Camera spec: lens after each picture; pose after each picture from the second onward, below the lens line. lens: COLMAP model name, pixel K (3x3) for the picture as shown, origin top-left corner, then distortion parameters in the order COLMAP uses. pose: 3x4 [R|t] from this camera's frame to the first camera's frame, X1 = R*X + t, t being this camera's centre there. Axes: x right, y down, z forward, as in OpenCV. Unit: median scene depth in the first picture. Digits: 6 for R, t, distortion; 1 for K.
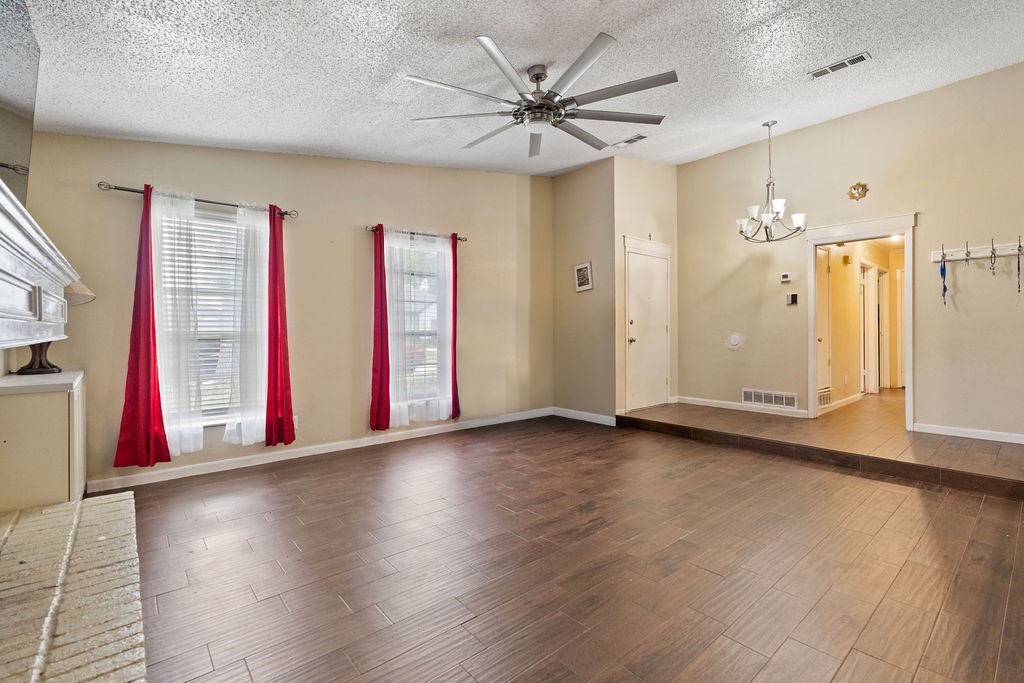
lens RADIAL K [[459.2, 0, 513.1], [0, 459.2, 328.4], [0, 0, 1]] dist [-0.004103, -0.000754]
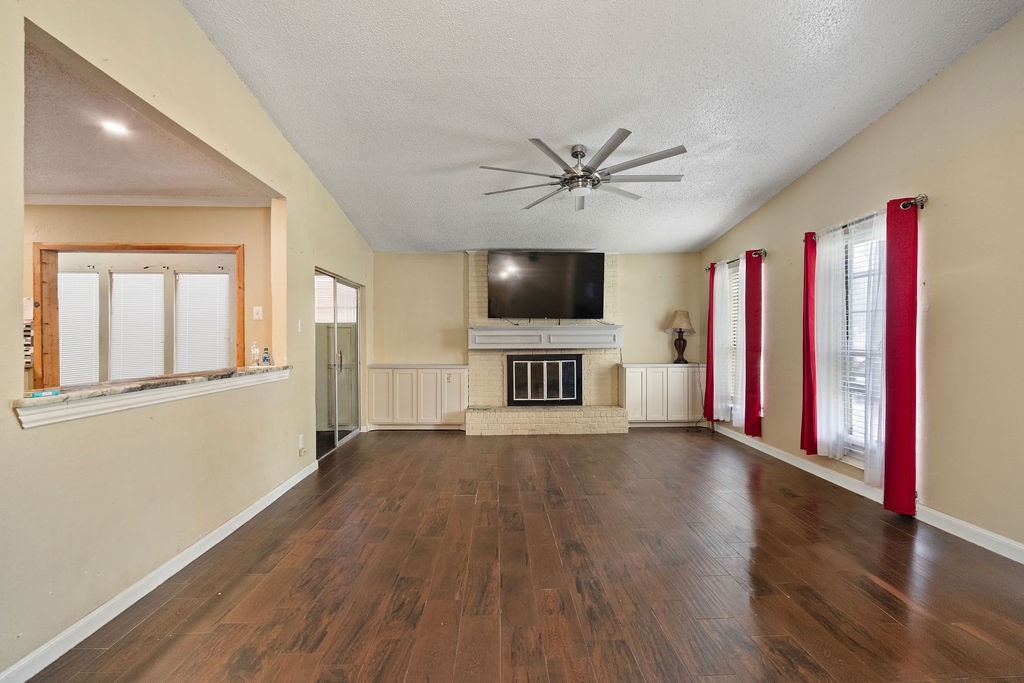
lens RADIAL K [[453.9, 0, 512.0], [0, 453.9, 341.5], [0, 0, 1]] dist [-0.002435, -0.000570]
pose [[-0.620118, 0.006649, -0.784481, 0.782984], [0.003347, 0.999977, 0.005830, -0.017590], [0.784502, 0.000989, -0.620126, 1.093937]]
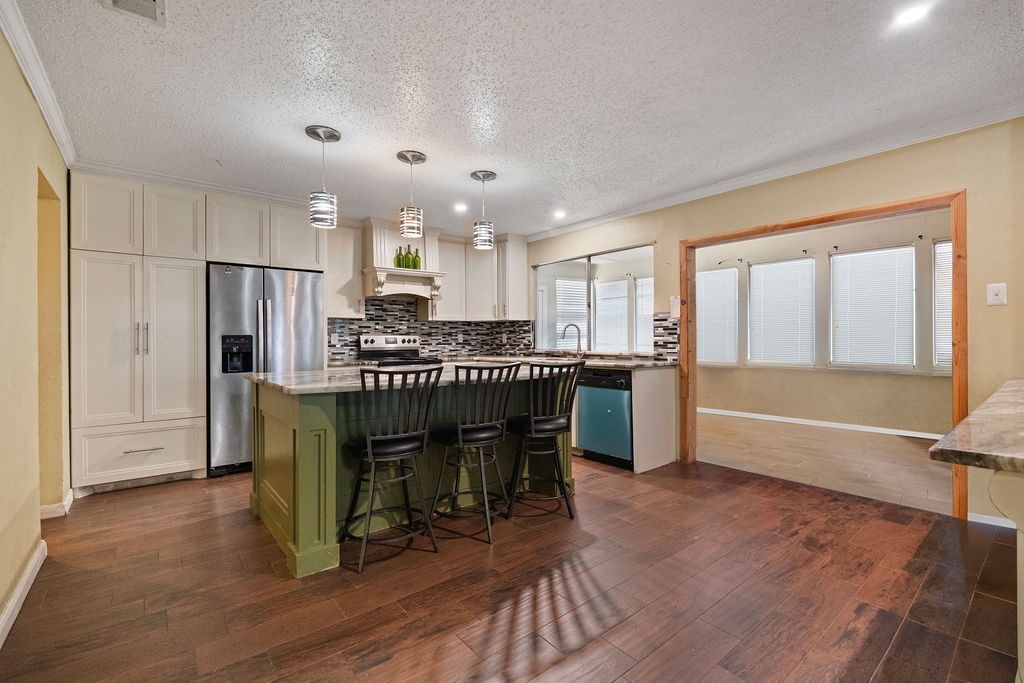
lens RADIAL K [[450.2, 0, 512.0], [0, 450.2, 341.5], [0, 0, 1]] dist [-0.001380, -0.000268]
pose [[-0.999663, 0.009425, 0.024206, 0.977962], [0.009612, 0.999925, 0.007608, -0.020917], [-0.024133, 0.007838, -0.999678, 0.713667]]
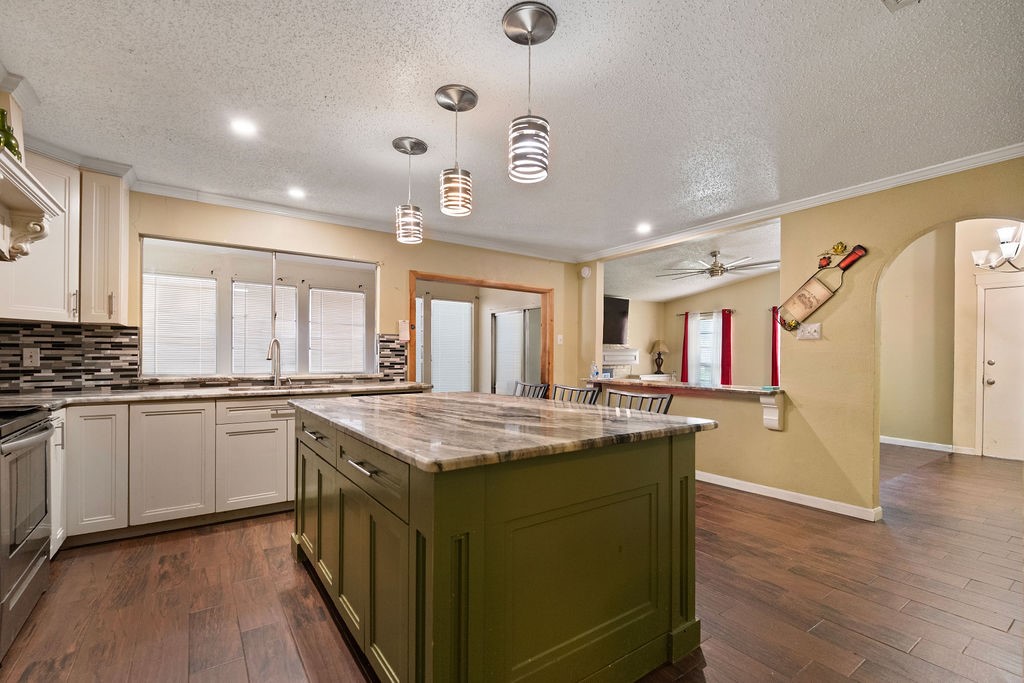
lens RADIAL K [[460.1, 0, 513.5], [0, 460.1, 359.2], [0, 0, 1]] dist [-0.000890, -0.000191]
pose [[-0.092222, 0.010343, -0.995685, 1.621833], [-0.007720, 0.999909, 0.011102, -0.030717], [0.995709, 0.008711, -0.092134, 0.136498]]
